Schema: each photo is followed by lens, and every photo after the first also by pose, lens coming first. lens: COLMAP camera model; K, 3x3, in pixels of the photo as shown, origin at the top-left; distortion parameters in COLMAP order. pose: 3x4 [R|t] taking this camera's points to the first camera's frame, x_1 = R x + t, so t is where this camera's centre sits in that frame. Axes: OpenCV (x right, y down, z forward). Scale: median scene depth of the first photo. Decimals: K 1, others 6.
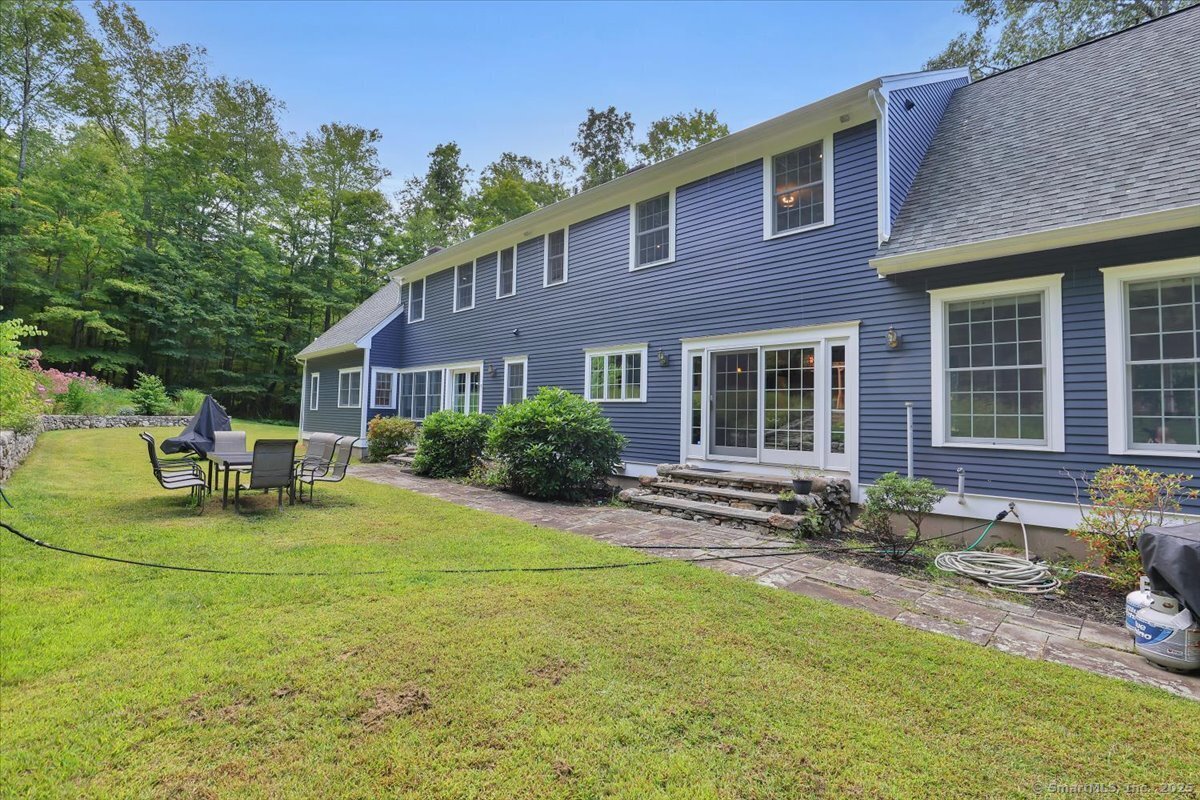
lens RADIAL K [[551.9, 0, 600.7], [0, 551.9, 391.5], [0, 0, 1]] dist [-0.024843, 0.000844]
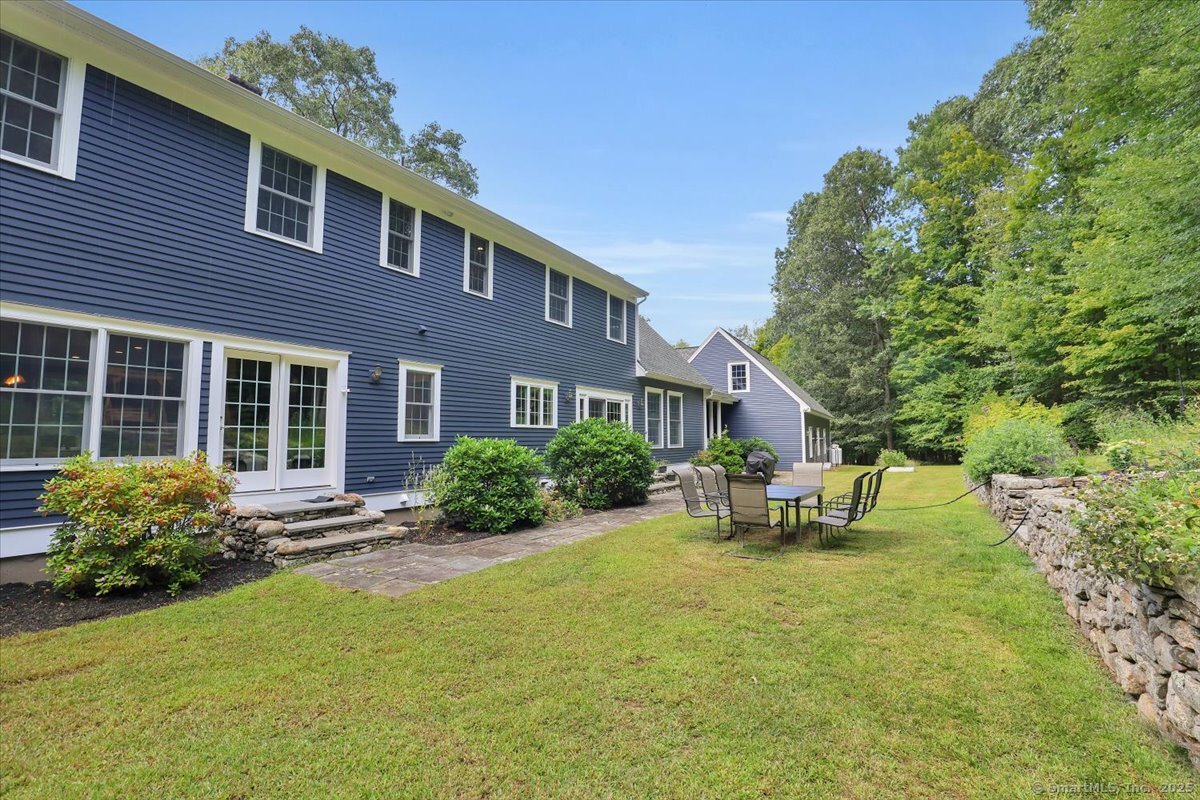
lens RADIAL K [[551.9, 0, 600.7], [0, 551.9, 391.5], [0, 0, 1]] dist [-0.024843, 0.000844]
pose [[-0.242042, 0.065317, 0.968065, -0.925671], [-0.042073, 0.996087, -0.077727, 0.022756], [-0.969353, -0.059543, -0.238347, 0.939029]]
